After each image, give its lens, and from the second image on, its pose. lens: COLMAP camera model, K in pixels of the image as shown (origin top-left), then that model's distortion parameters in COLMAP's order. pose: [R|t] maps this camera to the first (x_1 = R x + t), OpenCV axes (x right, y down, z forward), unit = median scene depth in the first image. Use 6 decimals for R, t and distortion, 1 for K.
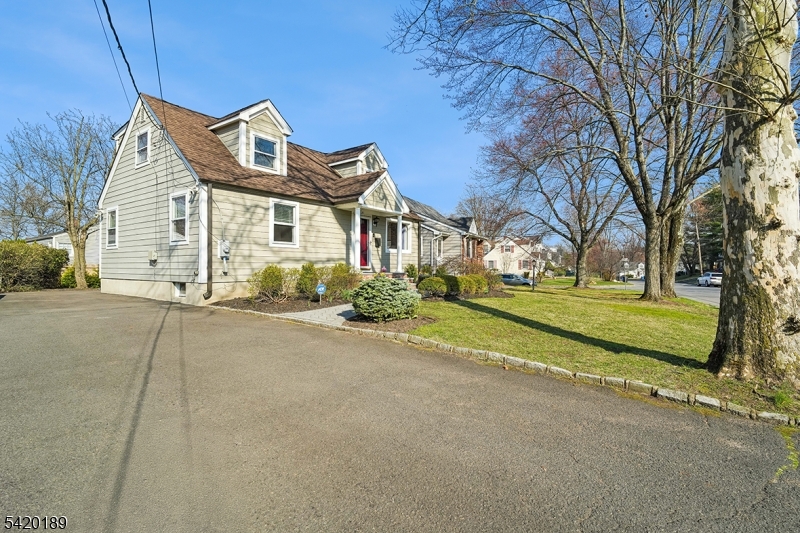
lens RADIAL K [[374.9, 0, 405.1], [0, 374.9, 263.6], [0, 0, 1]] dist [0.002066, -0.000399]
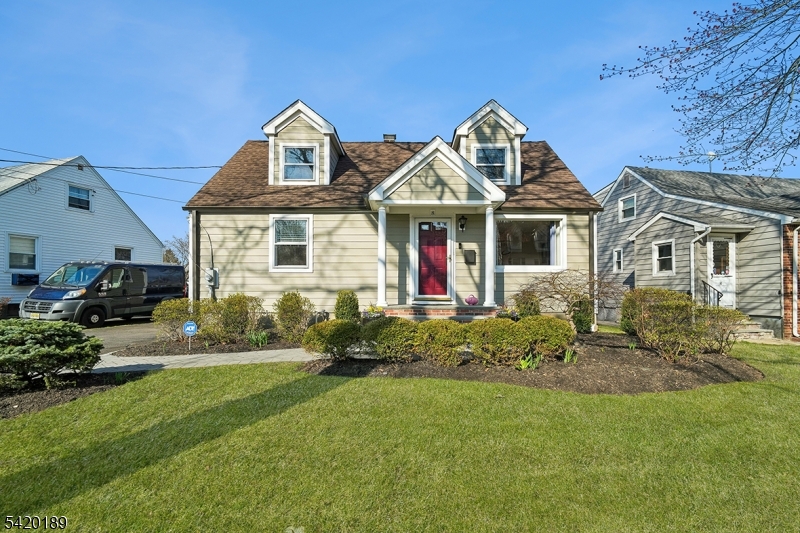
lens RADIAL K [[378.0, 0, 400.0], [0, 378.0, 289.9], [0, 0, 1]] dist [0.001971, 0.000108]
pose [[0.587009, -0.008706, -0.809534, 0.452366], [0.007978, 0.999956, -0.004969, 0.000144], [0.809541, -0.003542, 0.587052, 0.663983]]
